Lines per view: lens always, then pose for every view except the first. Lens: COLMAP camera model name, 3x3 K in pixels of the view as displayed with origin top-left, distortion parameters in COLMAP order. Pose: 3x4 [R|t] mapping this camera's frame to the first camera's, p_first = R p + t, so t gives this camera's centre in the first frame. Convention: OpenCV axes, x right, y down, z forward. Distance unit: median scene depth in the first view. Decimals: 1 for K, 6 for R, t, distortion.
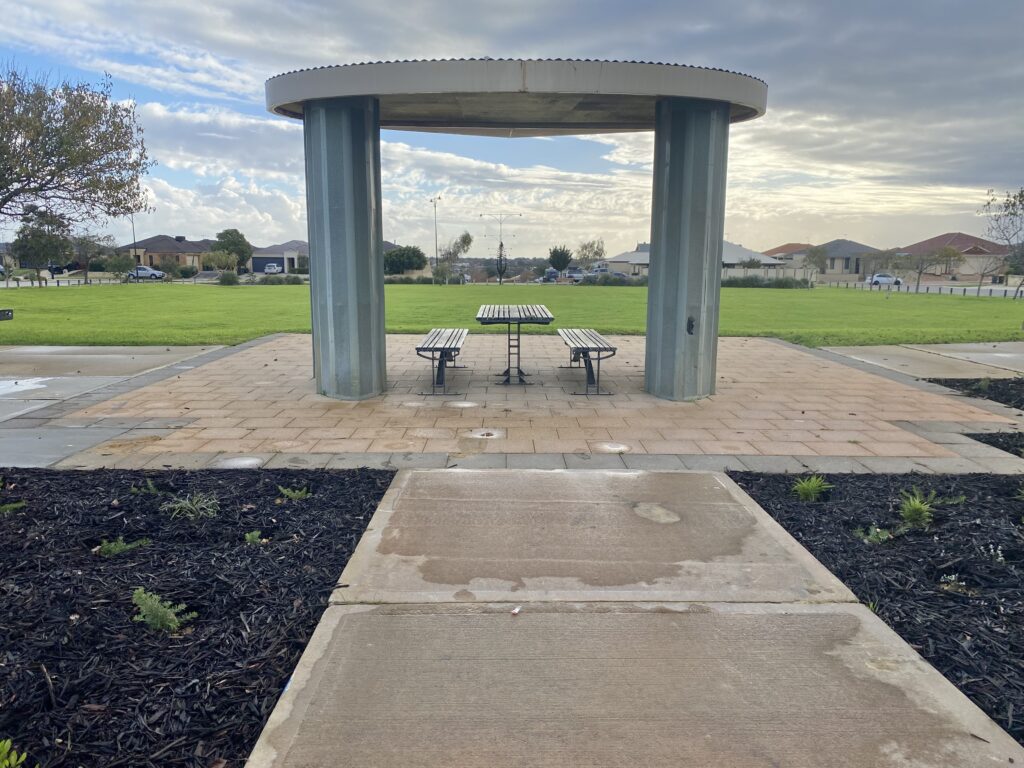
lens RADIAL K [[780.9, 0, 512.0], [0, 780.9, 384.0], [0, 0, 1]] dist [0.008697, -0.017116]
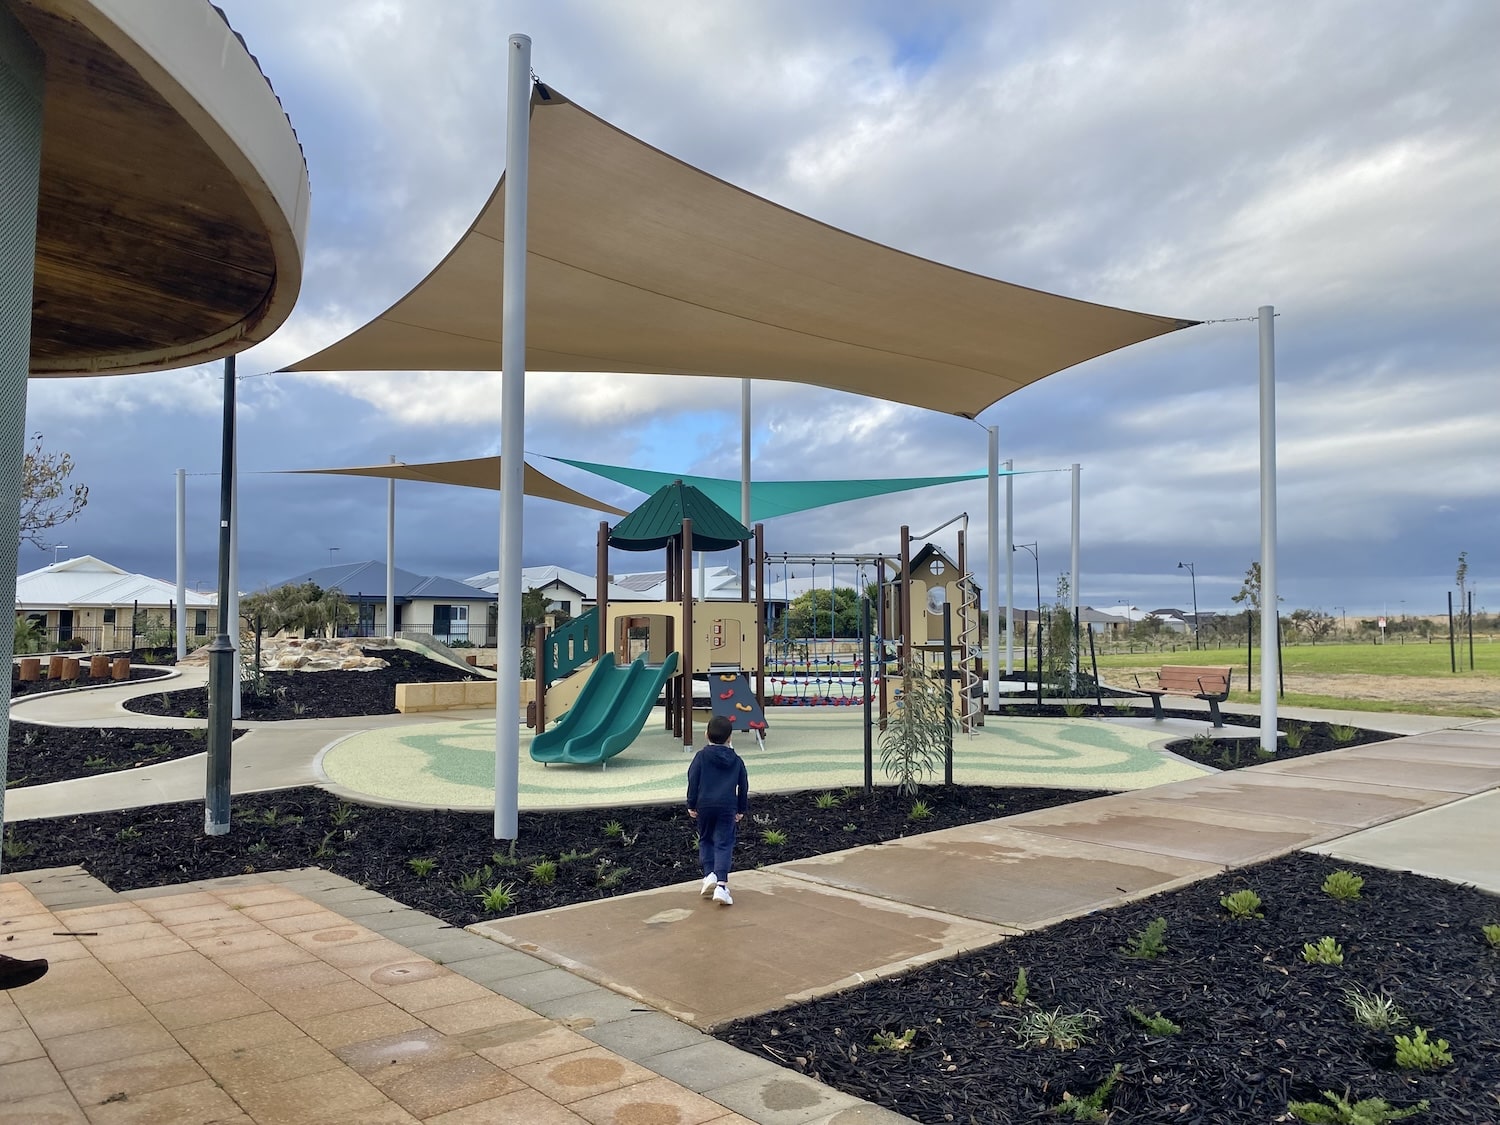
lens RADIAL K [[1143.9, 0, 750.0], [0, 1143.9, 562.5], [0, 0, 1]] dist [0.008697, -0.017116]
pose [[-0.635527, 0.046753, 0.770662, -1.062390], [0.124967, 0.991232, 0.042920, -0.344596], [-0.761898, 0.123584, -0.635797, 1.840685]]
